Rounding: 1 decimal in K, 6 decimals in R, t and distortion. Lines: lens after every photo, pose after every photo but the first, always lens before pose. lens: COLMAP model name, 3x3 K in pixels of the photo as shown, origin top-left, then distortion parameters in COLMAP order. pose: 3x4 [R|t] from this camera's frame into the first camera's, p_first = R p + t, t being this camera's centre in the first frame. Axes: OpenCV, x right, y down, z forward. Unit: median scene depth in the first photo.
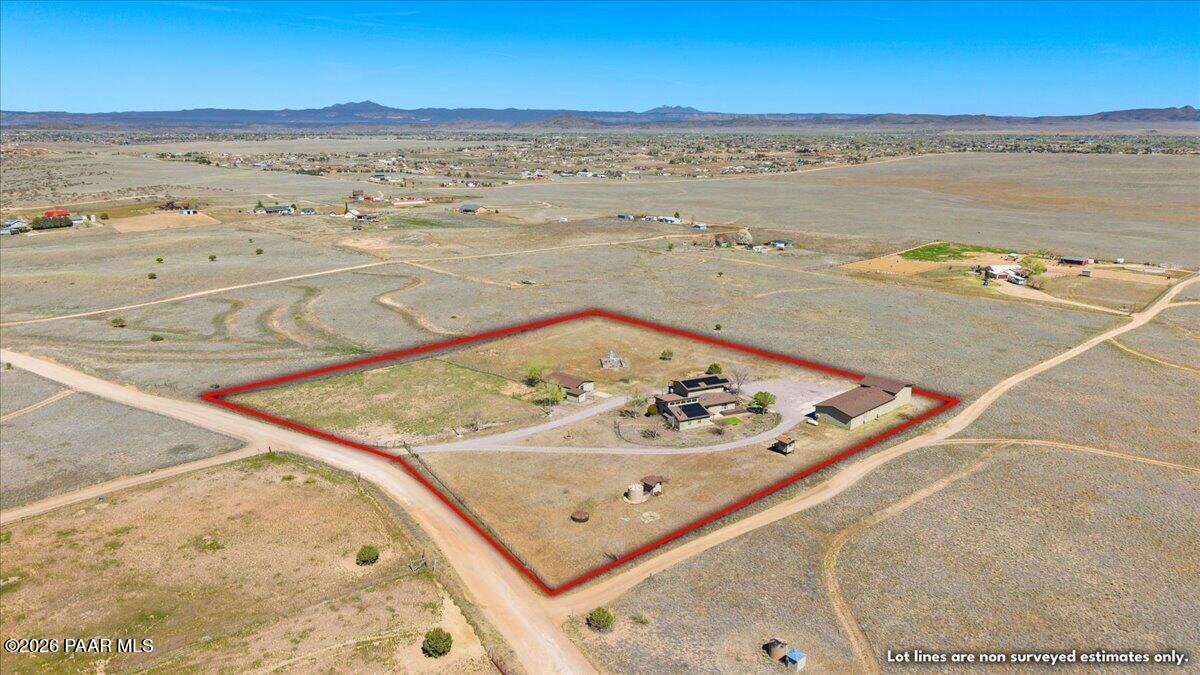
lens RADIAL K [[806.1, 0, 600.0], [0, 806.1, 337.5], [0, 0, 1]] dist [0.133890, -0.286896]
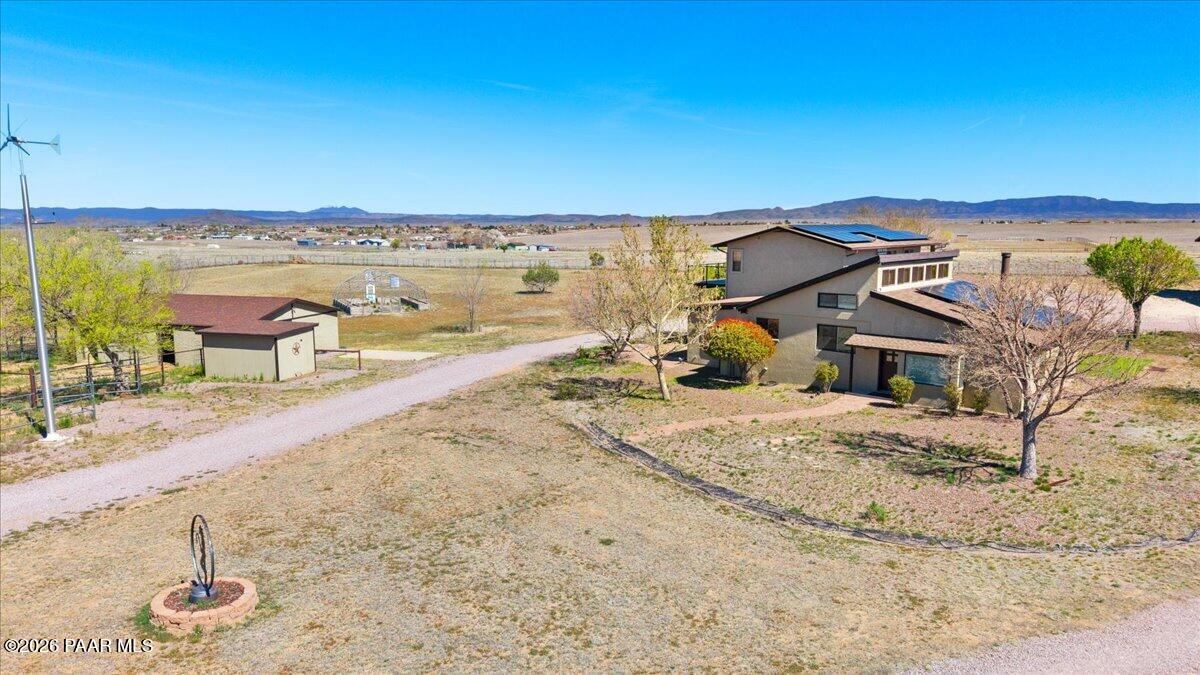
lens RADIAL K [[806.1, 0, 600.0], [0, 806.1, 337.5], [0, 0, 1]] dist [0.133890, -0.286896]
pose [[0.923664, -0.063941, 0.377831, -0.030108], [0.108080, 0.989421, -0.096777, 0.104285], [-0.367646, 0.130225, 0.920803, 0.864600]]
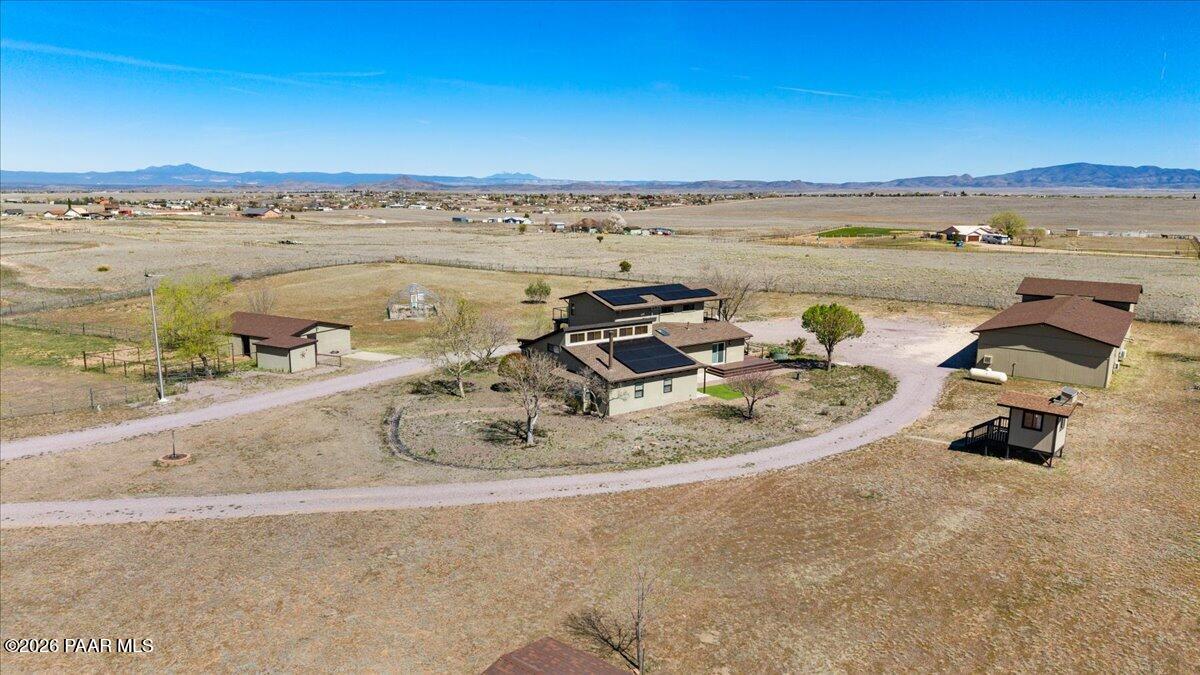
lens RADIAL K [[806.1, 0, 600.0], [0, 806.1, 337.5], [0, 0, 1]] dist [0.133890, -0.286896]
pose [[0.981755, -0.034977, 0.186906, 0.039865], [0.049302, 0.996145, -0.072551, 0.104878], [-0.183648, 0.080442, 0.979695, 0.692319]]
